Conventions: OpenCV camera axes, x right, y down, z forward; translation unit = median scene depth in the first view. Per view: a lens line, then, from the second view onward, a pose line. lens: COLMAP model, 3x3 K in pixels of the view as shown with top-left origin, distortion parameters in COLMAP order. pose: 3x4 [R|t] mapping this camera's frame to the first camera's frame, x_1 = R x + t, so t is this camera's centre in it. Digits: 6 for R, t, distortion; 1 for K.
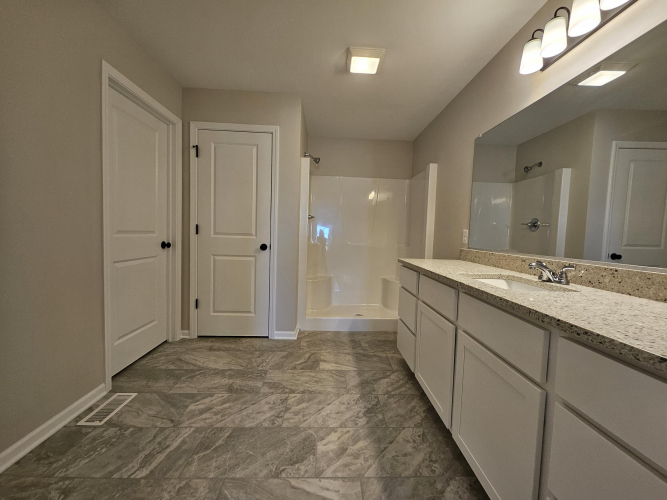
lens RADIAL K [[262.0, 0, 333.1], [0, 262.0, 249.8], [0, 0, 1]] dist [0.002602, 0.000942]
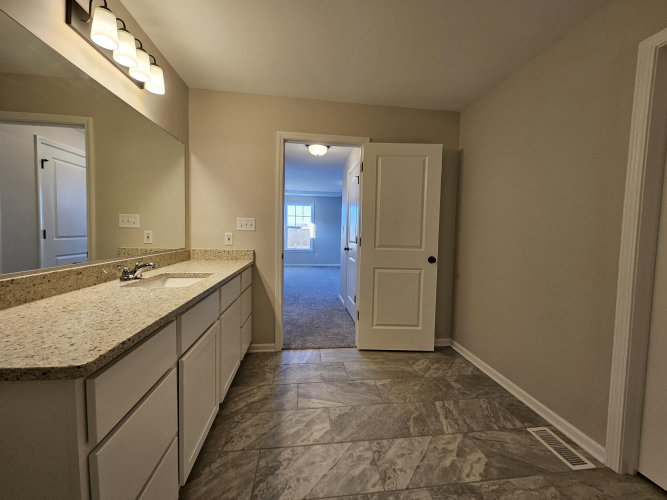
lens RADIAL K [[262.0, 0, 332.6], [0, 262.0, 246.7], [0, 0, 1]] dist [0.002602, 0.000942]
pose [[-0.994390, -0.047051, -0.094735, 0.070428], [-0.058554, 0.990733, 0.122556, -0.176735], [0.088090, 0.127415, -0.987930, 1.851222]]
